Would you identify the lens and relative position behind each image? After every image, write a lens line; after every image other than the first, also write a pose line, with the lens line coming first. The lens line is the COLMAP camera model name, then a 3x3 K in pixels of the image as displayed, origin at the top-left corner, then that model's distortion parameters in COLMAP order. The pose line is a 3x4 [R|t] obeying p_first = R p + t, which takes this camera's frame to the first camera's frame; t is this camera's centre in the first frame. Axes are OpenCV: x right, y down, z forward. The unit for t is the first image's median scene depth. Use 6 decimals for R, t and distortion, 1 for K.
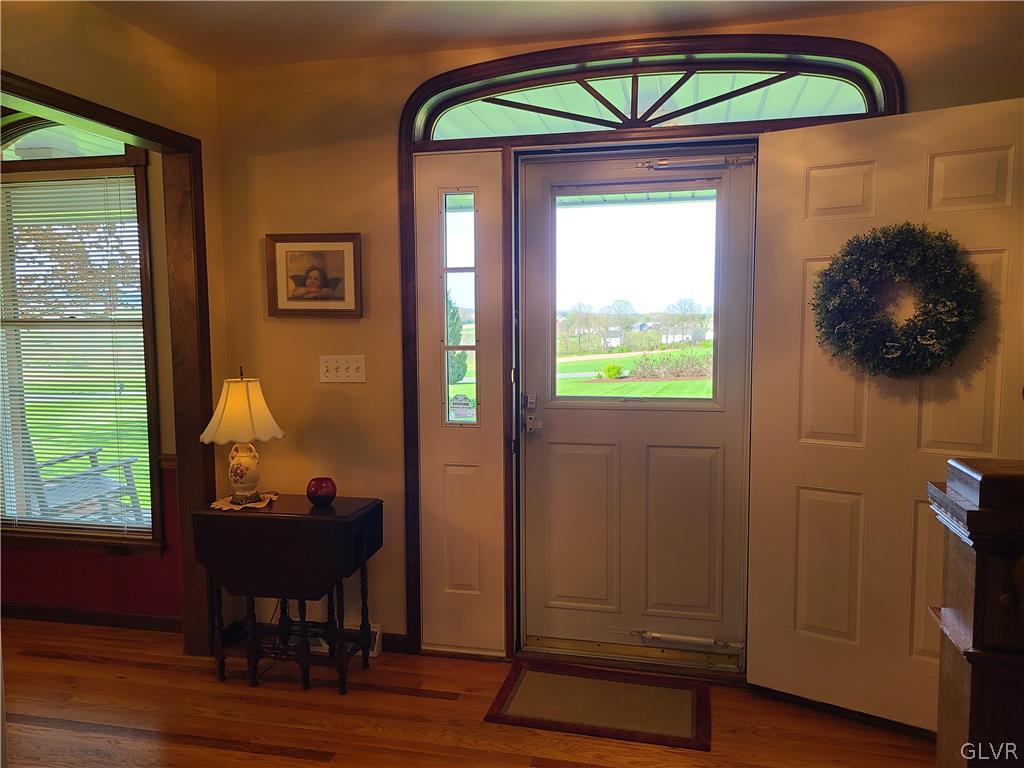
lens RADIAL K [[769.8, 0, 511.3], [0, 769.8, 389.0], [0, 0, 1]] dist [0.038305, -0.017701]
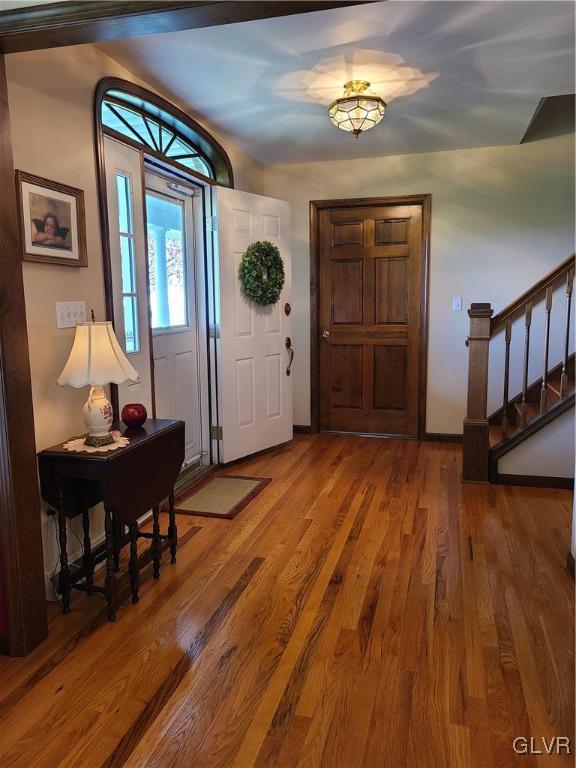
lens RADIAL K [[577.3, 0, 287.6], [0, 577.3, 379.4], [0, 0, 1]] dist [0.038305, -0.017701]
pose [[0.042442, -0.133307, 0.990166, -1.035689], [0.107029, 0.985962, 0.128153, -0.008305], [-0.993350, 0.100537, 0.056114, 0.672673]]
